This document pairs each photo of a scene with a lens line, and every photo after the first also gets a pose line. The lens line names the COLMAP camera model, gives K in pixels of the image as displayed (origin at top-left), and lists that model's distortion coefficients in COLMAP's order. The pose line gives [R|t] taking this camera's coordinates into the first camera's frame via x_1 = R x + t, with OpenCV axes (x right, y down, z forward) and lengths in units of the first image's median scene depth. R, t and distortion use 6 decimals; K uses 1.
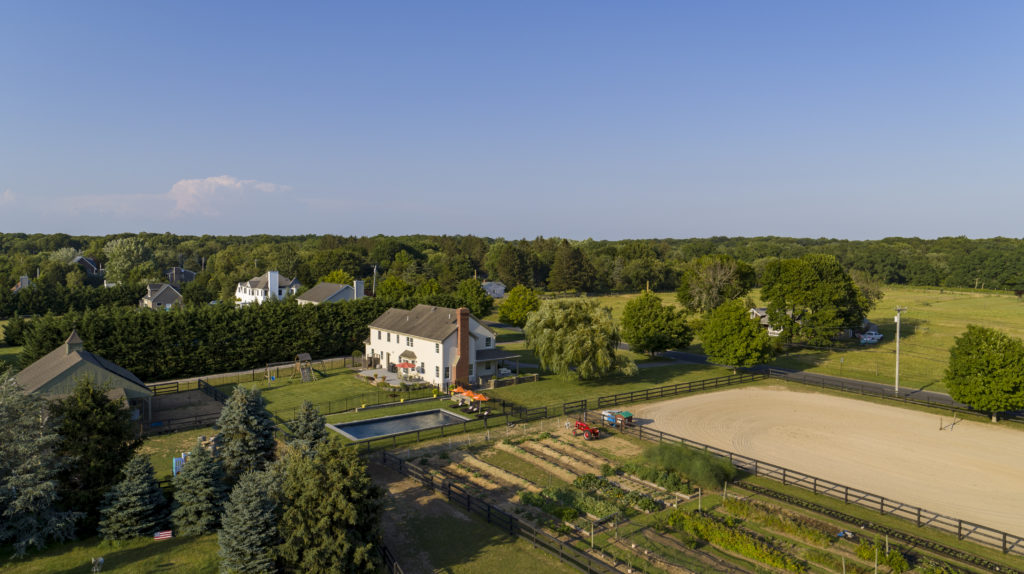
lens RADIAL K [[725.4, 0, 509.9], [0, 725.4, 280.6], [0, 0, 1]] dist [-0.005438, -0.002191]
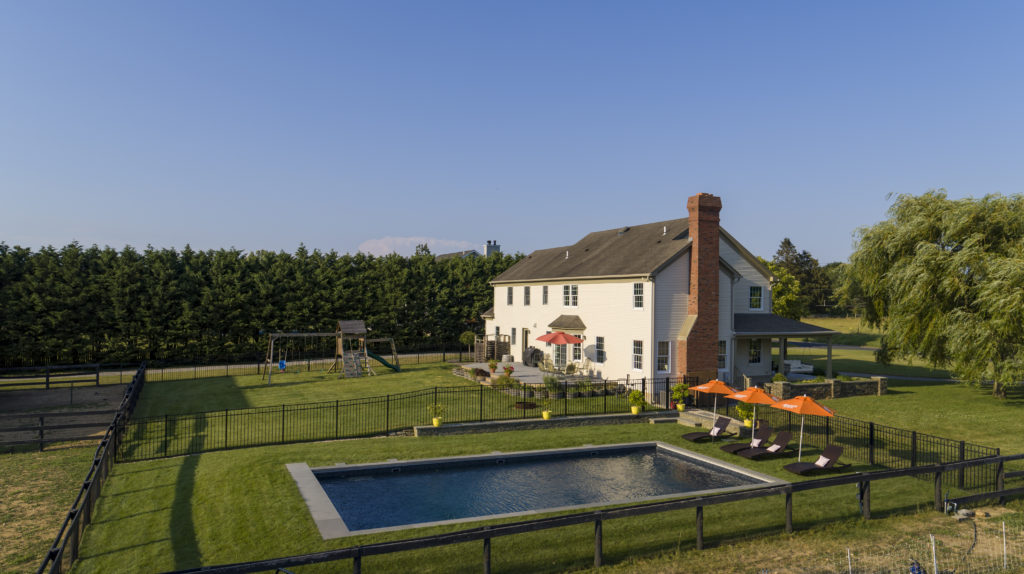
lens RADIAL K [[725.4, 0, 506.5], [0, 725.4, 293.4], [0, 0, 1]] dist [-0.005438, -0.002191]
pose [[0.973441, 0.005225, -0.228877, -0.076348], [-0.019294, 0.998055, -0.059277, 0.113222], [0.228122, 0.062119, 0.971649, 0.572362]]
